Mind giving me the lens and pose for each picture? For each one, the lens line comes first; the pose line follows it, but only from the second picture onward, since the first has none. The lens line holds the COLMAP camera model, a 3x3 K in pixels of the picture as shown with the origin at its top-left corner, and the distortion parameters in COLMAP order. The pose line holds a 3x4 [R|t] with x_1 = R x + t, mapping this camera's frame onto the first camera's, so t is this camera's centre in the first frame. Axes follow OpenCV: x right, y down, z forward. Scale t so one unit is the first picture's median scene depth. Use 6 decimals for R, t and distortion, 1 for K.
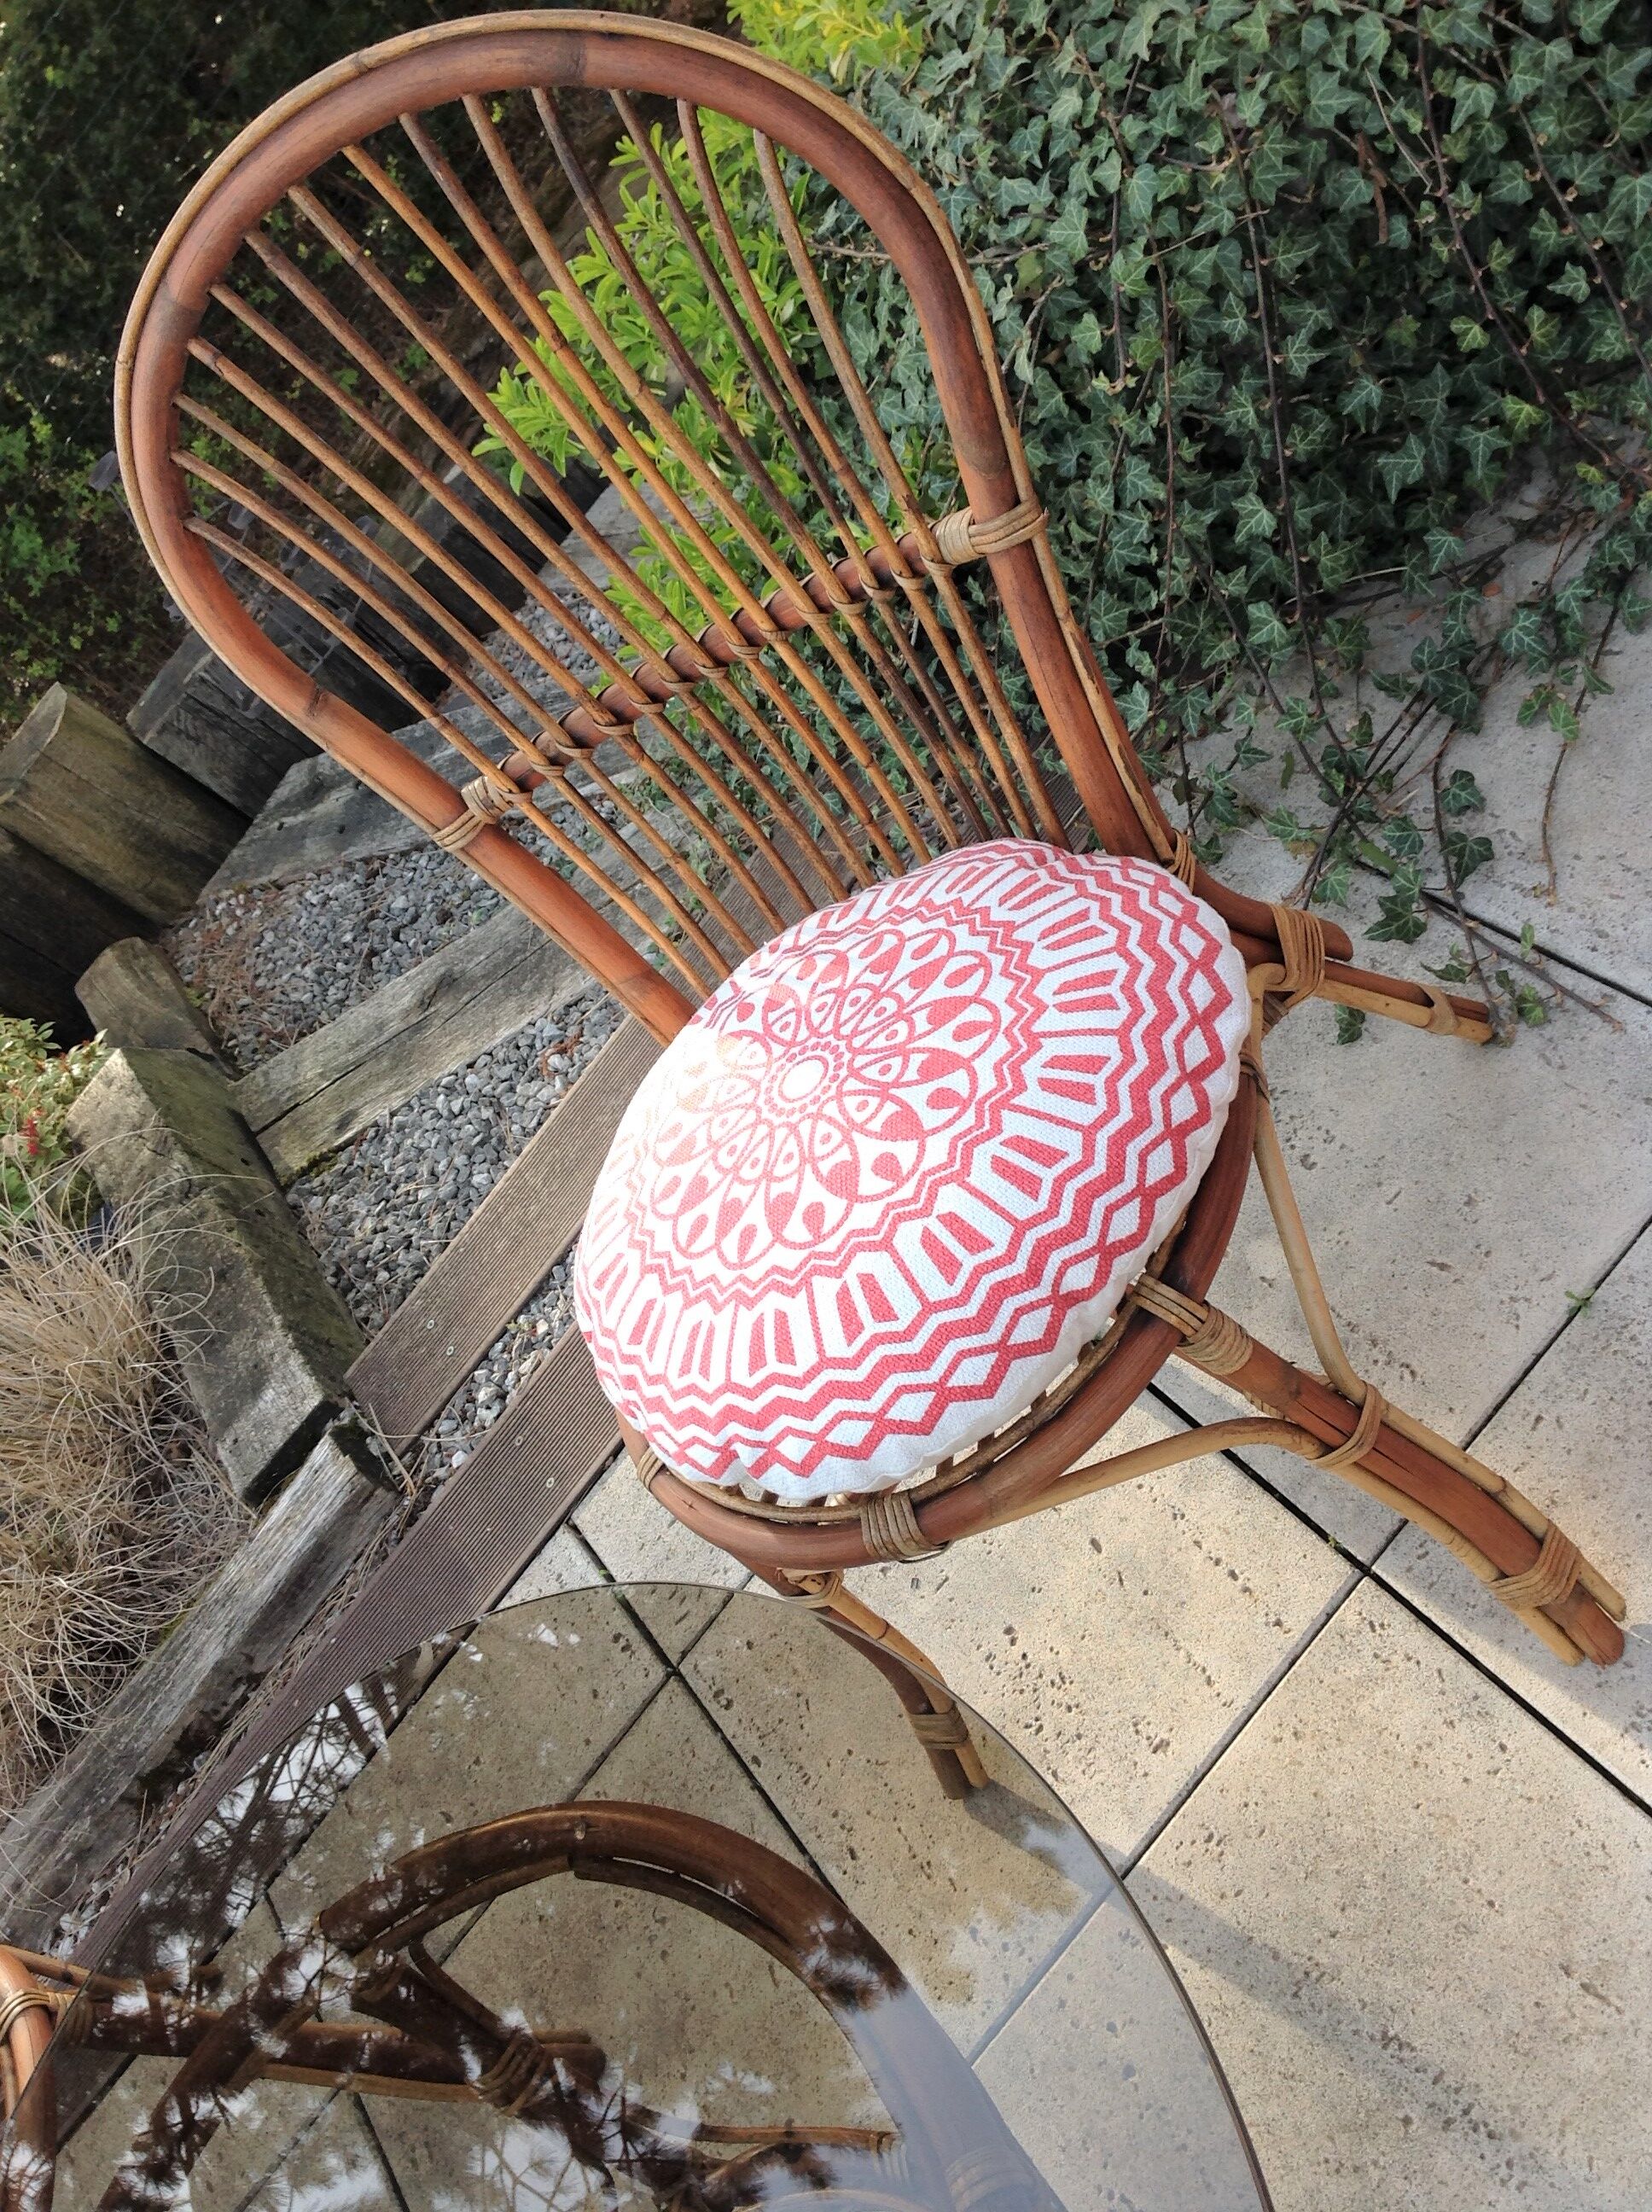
lens RADIAL K [[2086.6, 0, 866.8], [0, 2086.6, 1121.6], [0, 0, 1]] dist [0.009566, 0.000000]
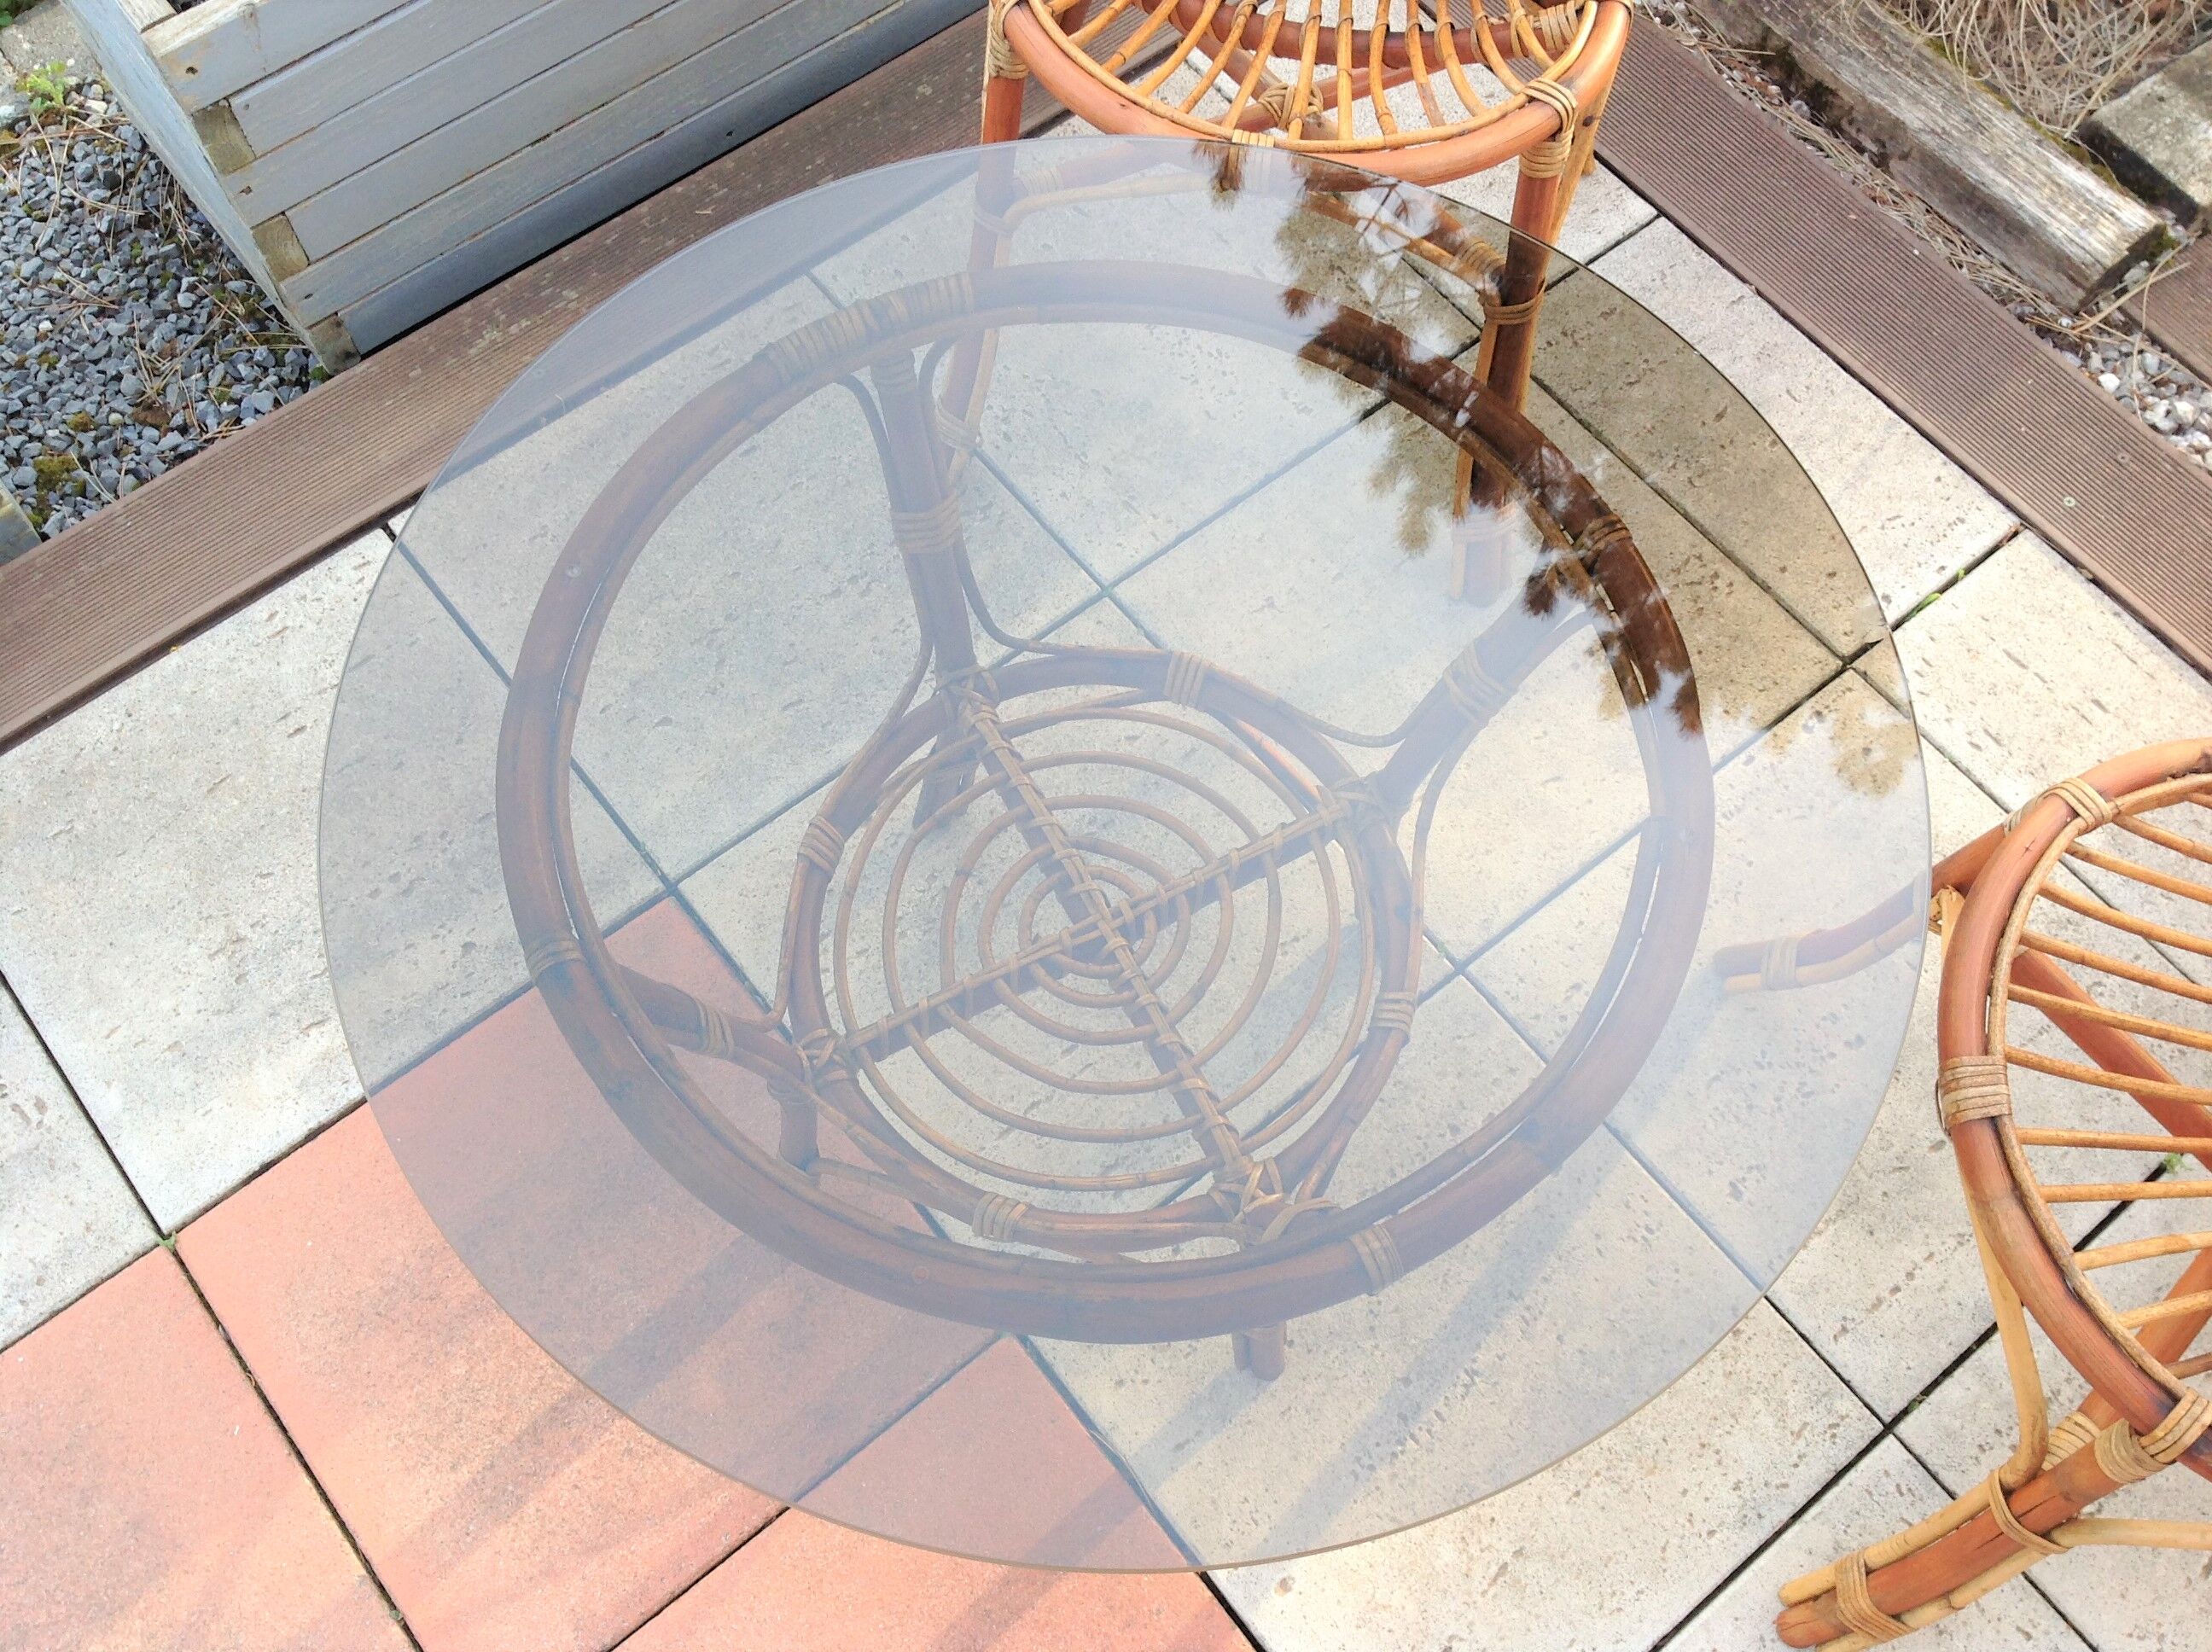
lens RADIAL K [[2086.6, 0, 1105.9], [0, 2086.6, 808.9], [0, 0, 1]] dist [0.009566, 0.000000]
pose [[-0.025503, 0.984735, 0.172184, -0.205841], [-0.830060, -0.116845, 0.545297, 0.008139], [0.557091, -0.129016, 0.820368, -0.014894]]
